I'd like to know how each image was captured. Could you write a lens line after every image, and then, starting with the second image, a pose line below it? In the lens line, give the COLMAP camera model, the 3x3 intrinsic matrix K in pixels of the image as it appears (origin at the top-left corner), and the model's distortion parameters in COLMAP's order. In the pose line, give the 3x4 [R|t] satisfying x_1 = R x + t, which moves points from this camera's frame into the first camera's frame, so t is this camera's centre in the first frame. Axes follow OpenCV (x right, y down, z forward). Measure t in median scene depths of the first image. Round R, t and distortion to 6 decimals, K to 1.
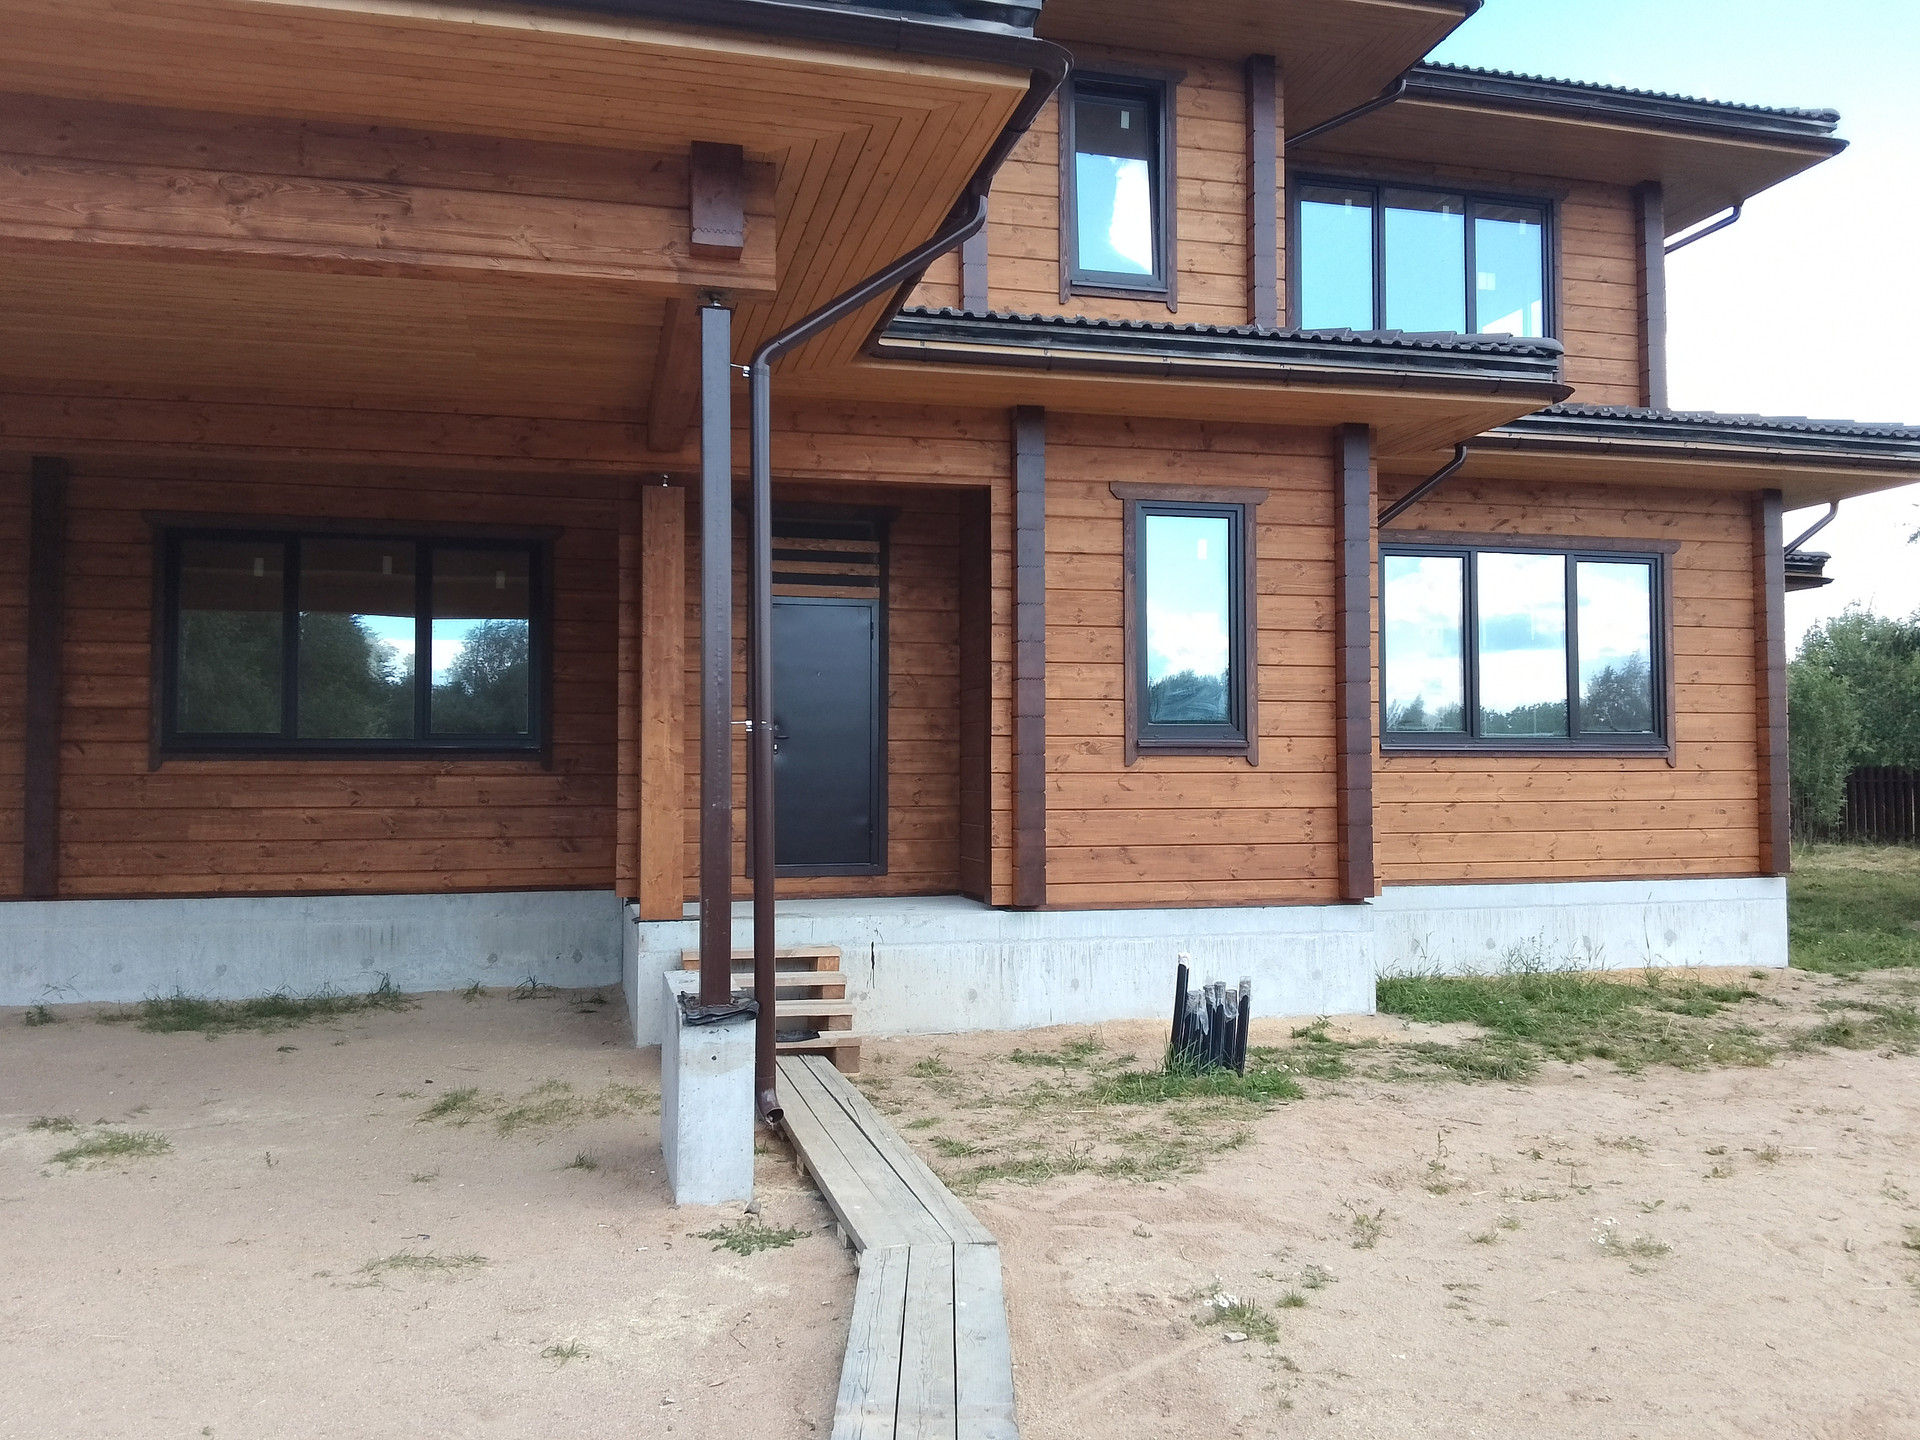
lens RADIAL K [[1527.3, 0, 983.2], [0, 1527.3, 728.5], [0, 0, 1]] dist [0.113180, -0.252904]
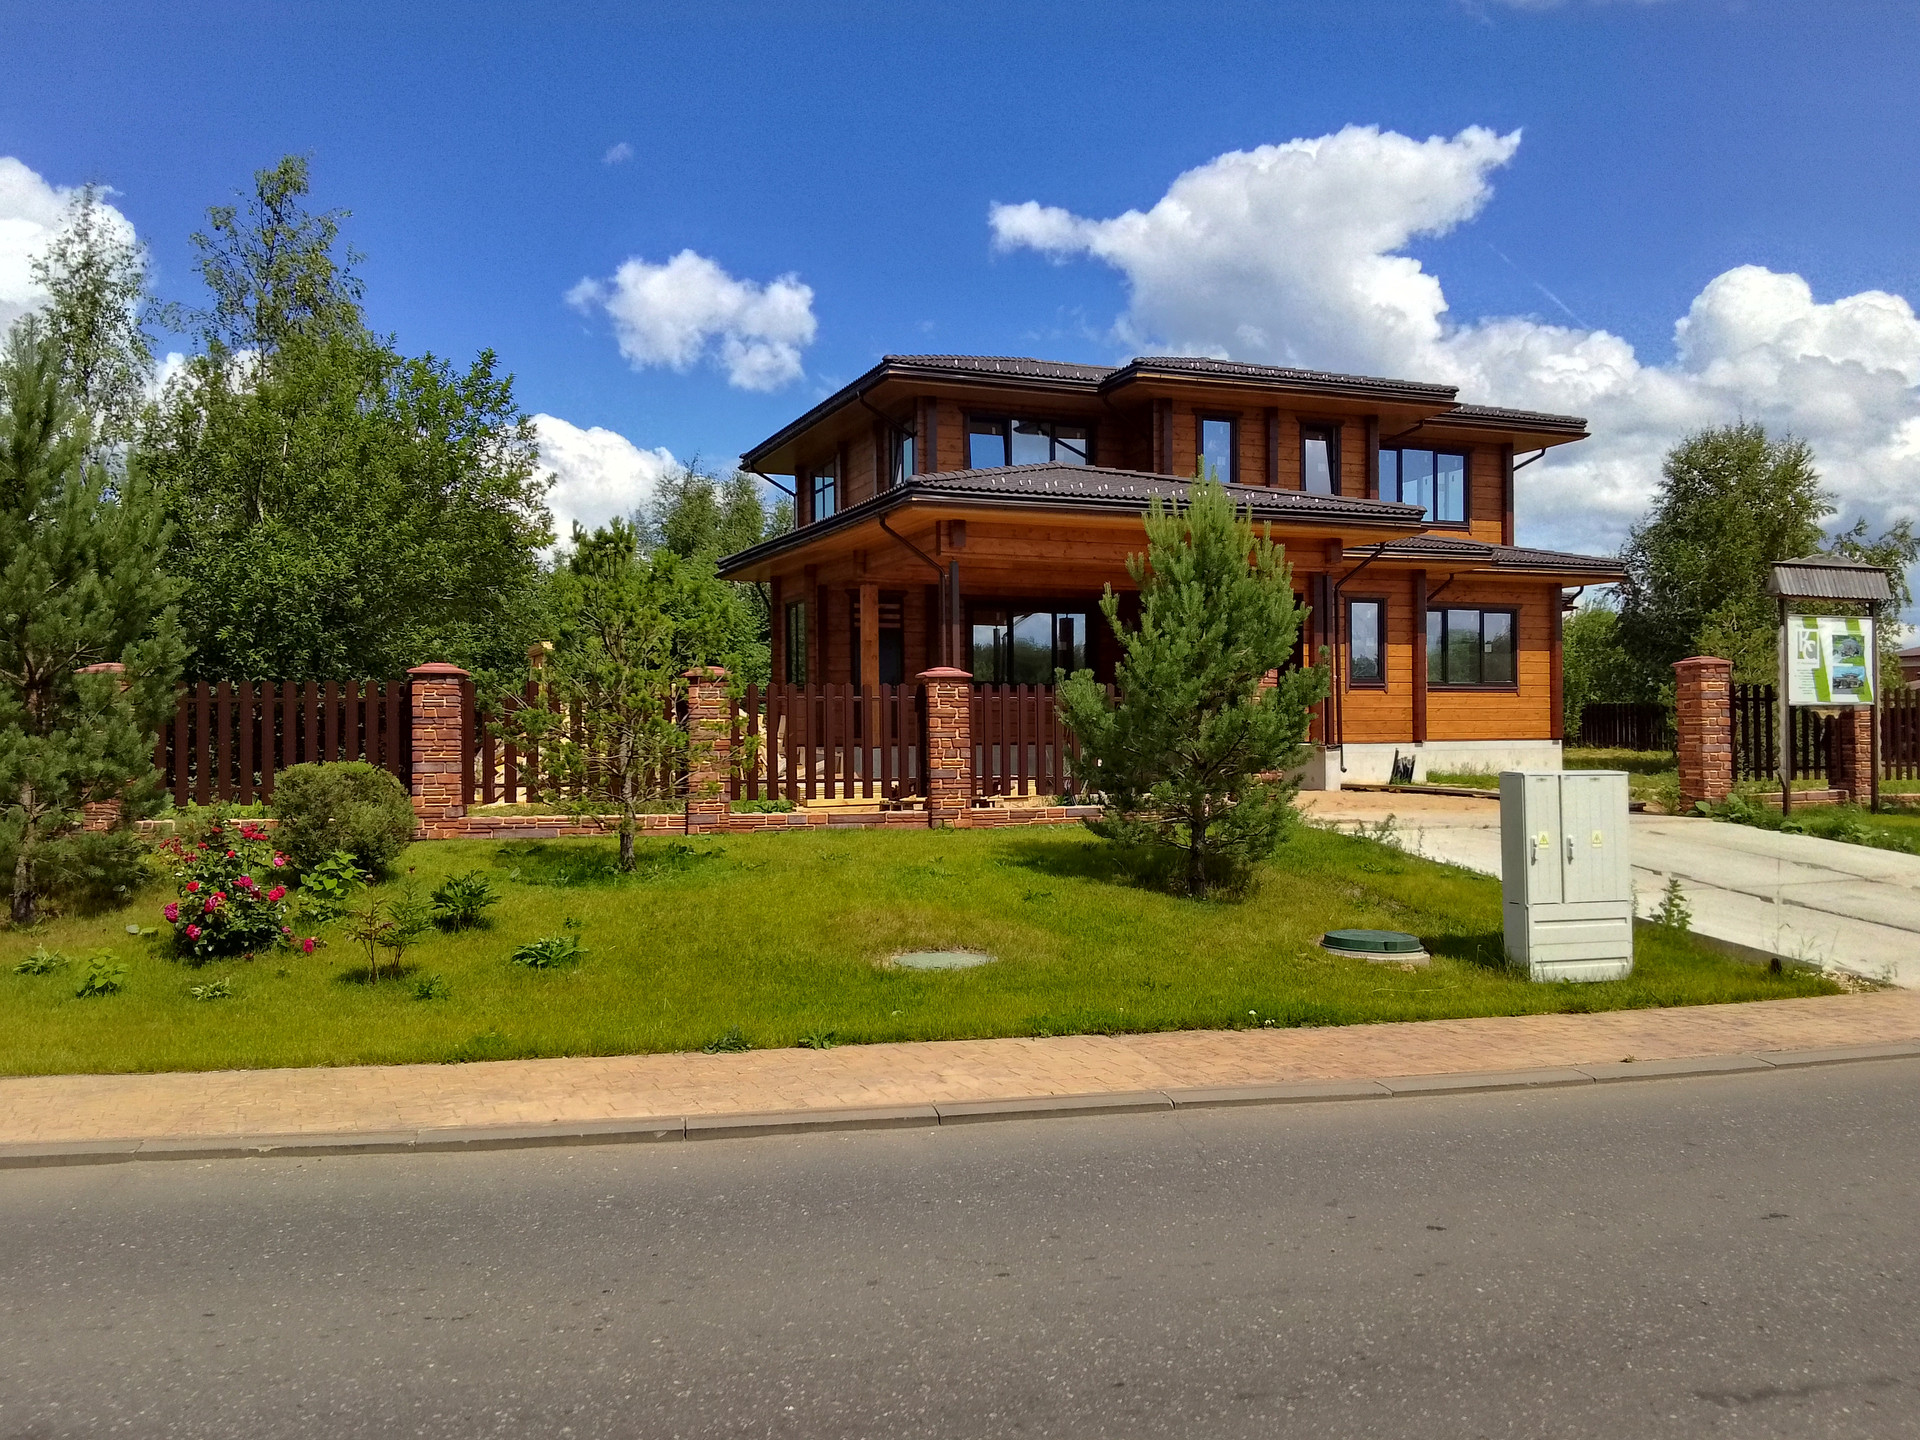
lens RADIAL K [[1527.3, 0, 983.2], [0, 1527.3, 728.5], [0, 0, 1]] dist [0.113180, -0.252904]
pose [[0.989484, -0.003728, 0.144596, -0.894351], [-0.000343, 0.999604, 0.028120, 0.010265], [-0.144644, -0.027874, 0.989091, -1.554288]]
